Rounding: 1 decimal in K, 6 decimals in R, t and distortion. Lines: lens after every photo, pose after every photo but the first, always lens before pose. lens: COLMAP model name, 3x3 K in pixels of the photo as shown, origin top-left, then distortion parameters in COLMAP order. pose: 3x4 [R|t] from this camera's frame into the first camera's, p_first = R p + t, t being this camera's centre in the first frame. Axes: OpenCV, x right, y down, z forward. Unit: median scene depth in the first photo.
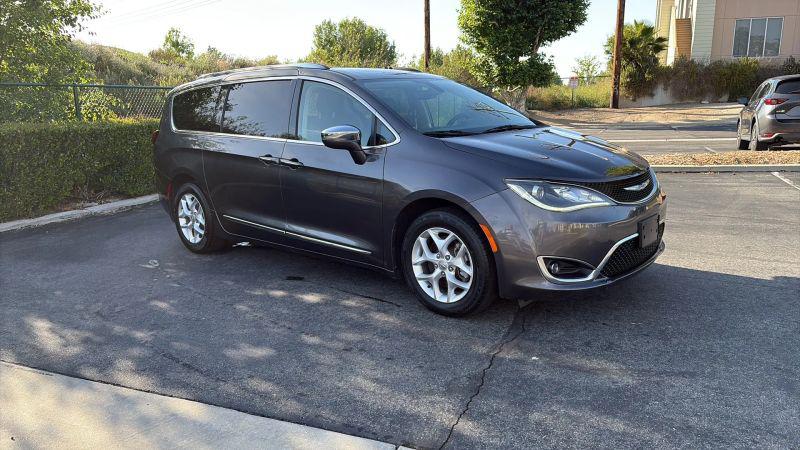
lens RADIAL K [[575.6, 0, 403.6], [0, 575.6, 225.6], [0, 0, 1]] dist [0.058250, -0.060462]
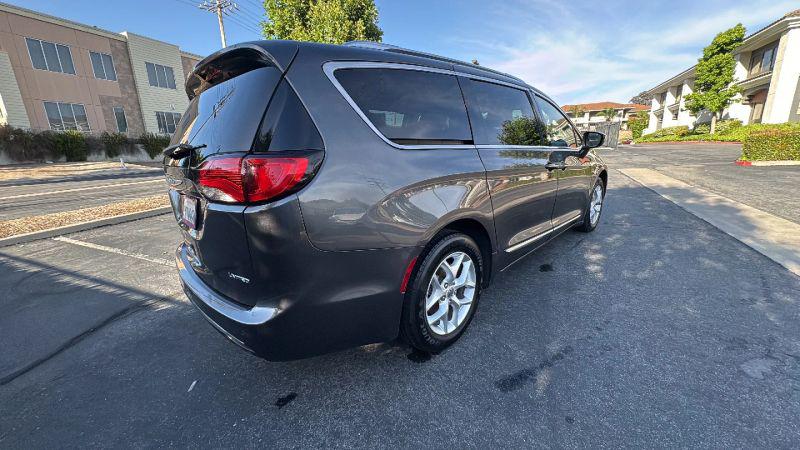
lens RADIAL K [[304.3, 0, 401.0], [0, 304.3, 223.4], [0, 0, 1]] dist [-0.000454, 0.000277]
pose [[0.073147, -0.222004, 0.972298, -0.641697], [0.238700, 0.950472, 0.199063, -0.151463], [-0.968335, 0.217526, 0.122517, 0.970391]]
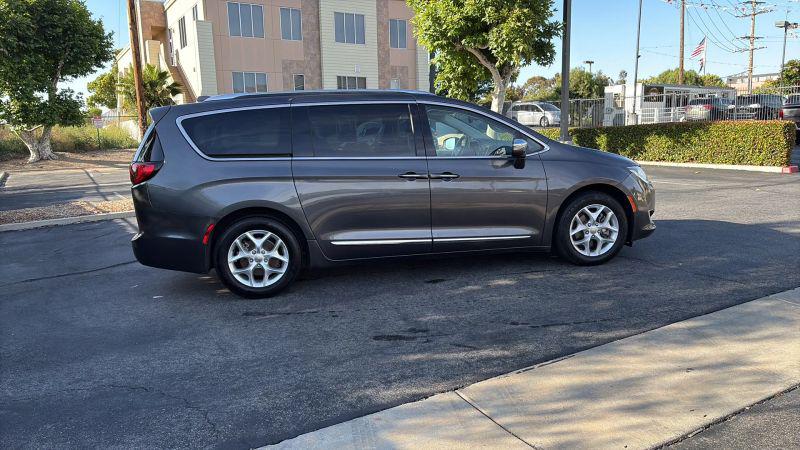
lens RADIAL K [[575.6, 0, 403.6], [0, 575.6, 225.6], [0, 0, 1]] dist [0.058250, -0.060462]
pose [[0.616217, -0.124580, 0.777661, -0.871452], [0.180982, 0.983385, 0.014127, -0.032577], [-0.766500, 0.132037, 0.628525, 0.278866]]
